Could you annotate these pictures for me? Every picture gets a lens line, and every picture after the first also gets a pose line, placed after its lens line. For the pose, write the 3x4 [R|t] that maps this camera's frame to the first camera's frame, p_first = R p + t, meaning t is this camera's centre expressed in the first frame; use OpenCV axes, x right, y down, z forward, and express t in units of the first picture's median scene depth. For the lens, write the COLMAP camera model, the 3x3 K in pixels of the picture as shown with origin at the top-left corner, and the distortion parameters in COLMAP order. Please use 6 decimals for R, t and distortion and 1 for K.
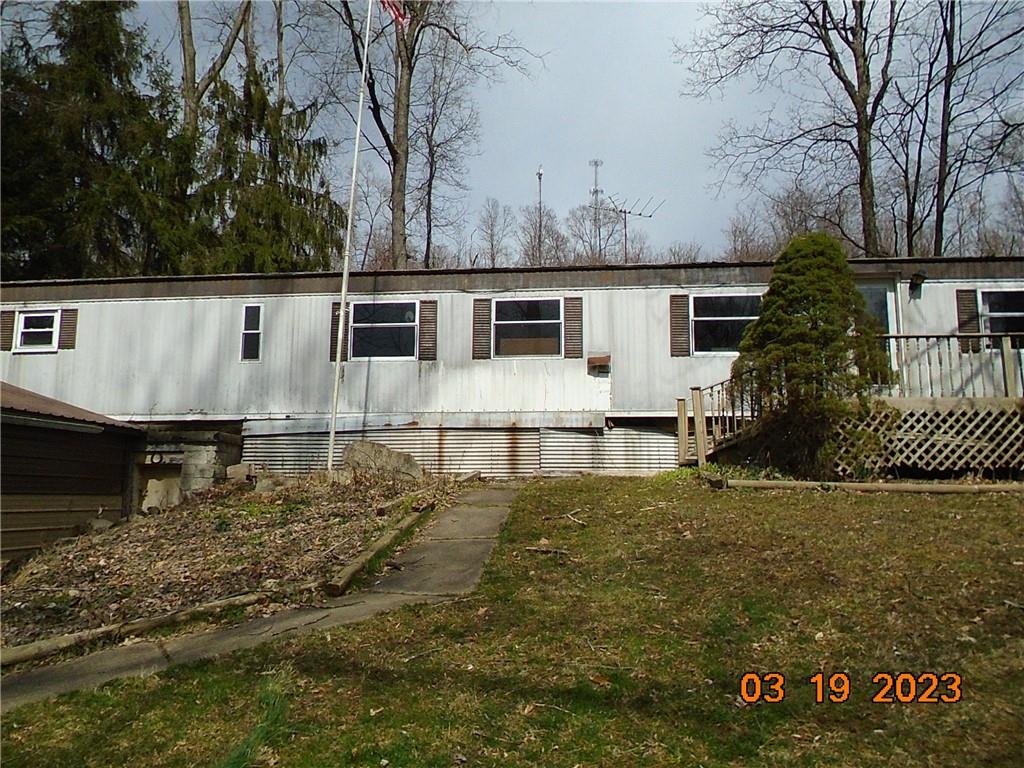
lens RADIAL K [[766.3, 0, 512.0], [0, 766.3, 384.0], [0, 0, 1]] dist [-0.011099, 0.004623]
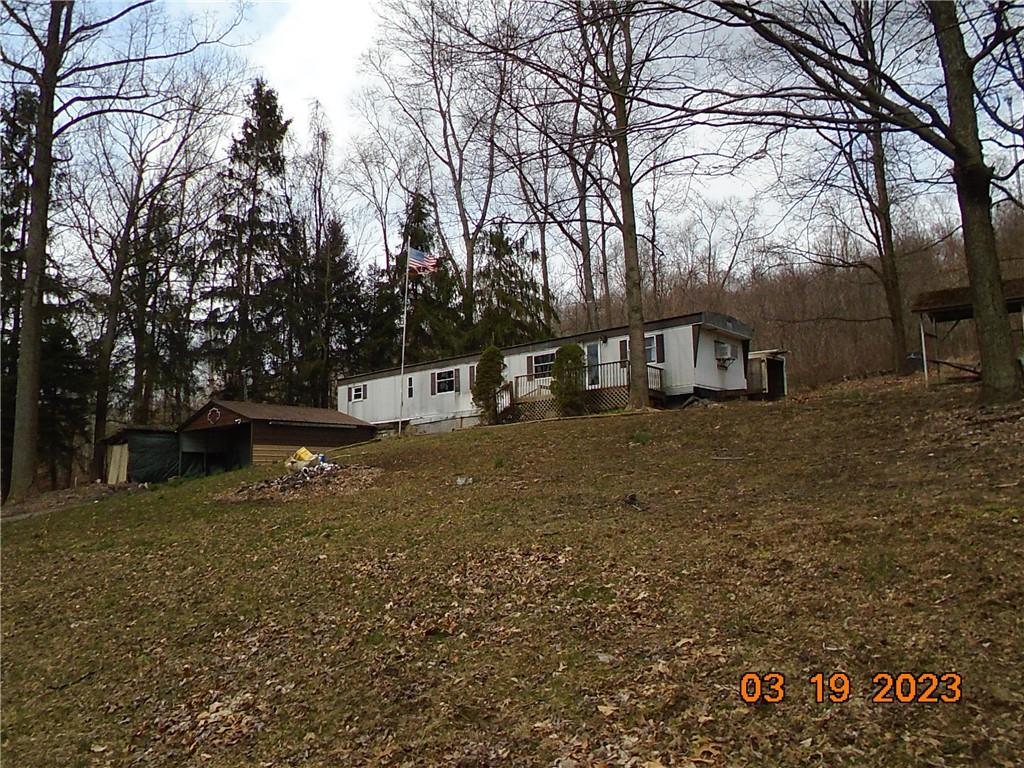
lens RADIAL K [[766.3, 0, 512.0], [0, 766.3, 384.0], [0, 0, 1]] dist [-0.011099, 0.004623]
pose [[0.807905, -0.101347, -0.580532, 1.539482], [0.110424, 0.993687, -0.019801, 0.014251], [0.578874, -0.048107, 0.813997, -1.001253]]
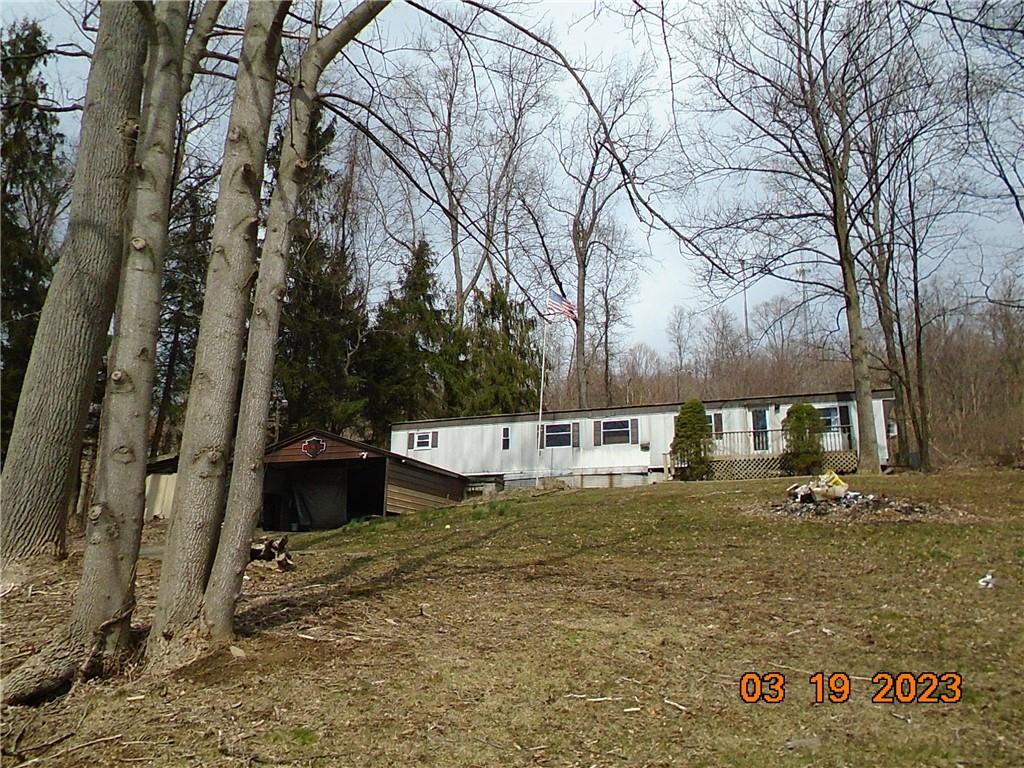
lens RADIAL K [[766.3, 0, 512.0], [0, 766.3, 384.0], [0, 0, 1]] dist [-0.011099, 0.004623]
pose [[0.959042, -0.058646, -0.277126, 0.377521], [0.026902, 0.992768, -0.116992, 0.048419], [0.281983, 0.104745, 0.953684, -1.385084]]
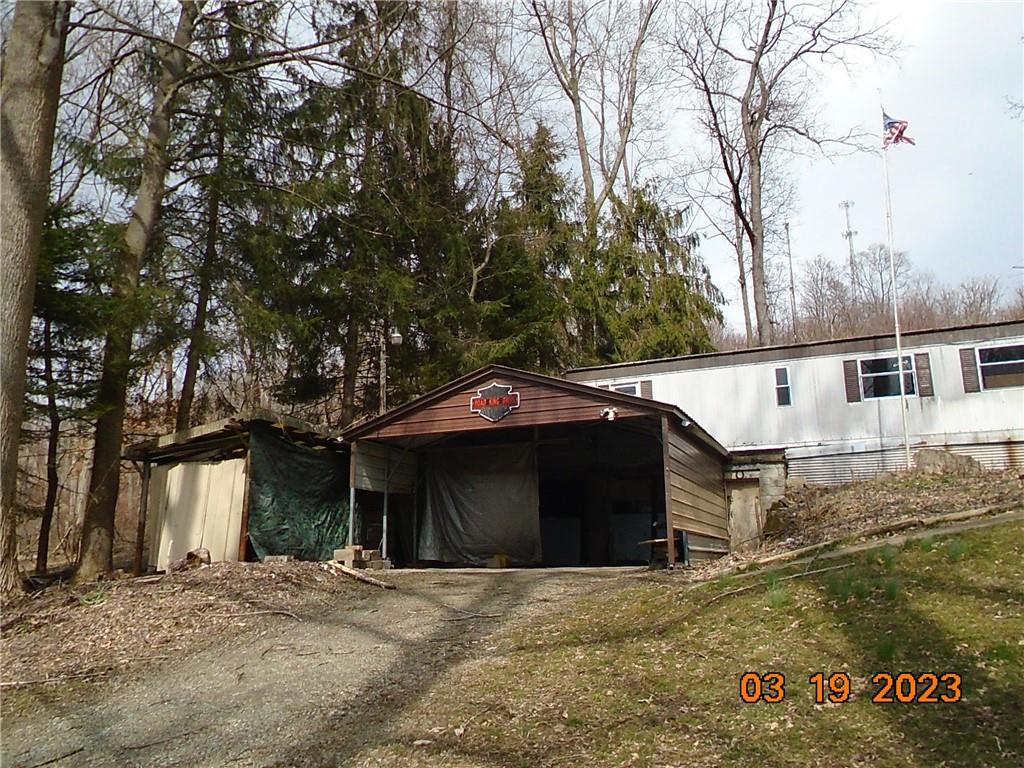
lens RADIAL K [[766.3, 0, 512.0], [0, 766.3, 384.0], [0, 0, 1]] dist [-0.011099, 0.004623]
pose [[0.948886, -0.078296, -0.305752, -0.390196], [0.051957, 0.994275, -0.093365, 0.035390], [0.311312, 0.072707, 0.947522, -0.517295]]
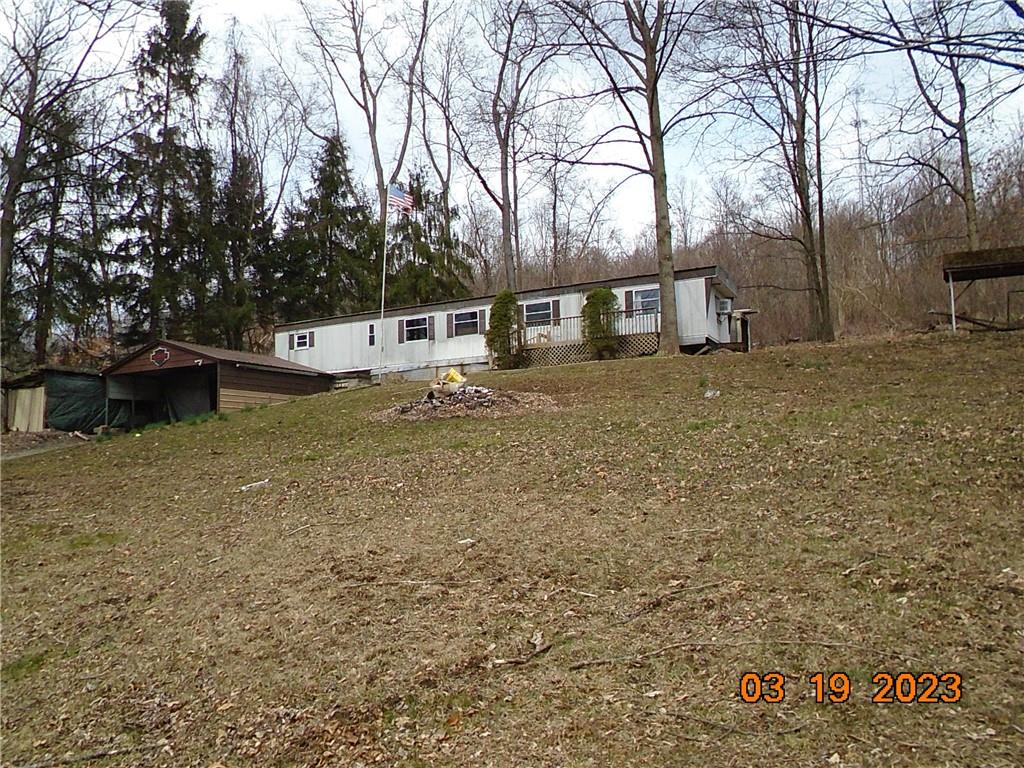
lens RADIAL K [[766.3, 0, 512.0], [0, 766.3, 384.0], [0, 0, 1]] dist [-0.011099, 0.004623]
pose [[0.931289, -0.063728, -0.358663, 1.010951], [0.080812, 0.996189, 0.032830, 0.049976], [0.355204, -0.059558, 0.932890, -1.233970]]
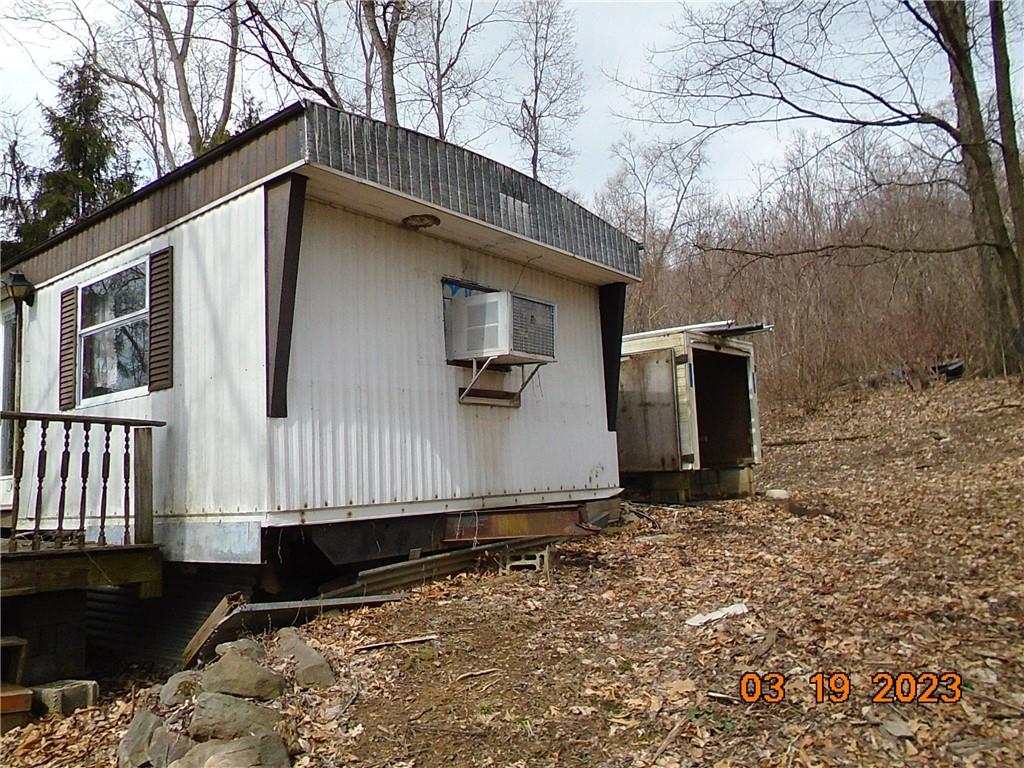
lens RADIAL K [[766.3, 0, 512.0], [0, 766.3, 384.0], [0, 0, 1]] dist [-0.011099, 0.004623]
pose [[0.834338, -0.115729, -0.538969, 1.055377], [0.136796, 0.990599, -0.000941, -0.015824], [0.534011, -0.072943, 0.842325, 0.669007]]
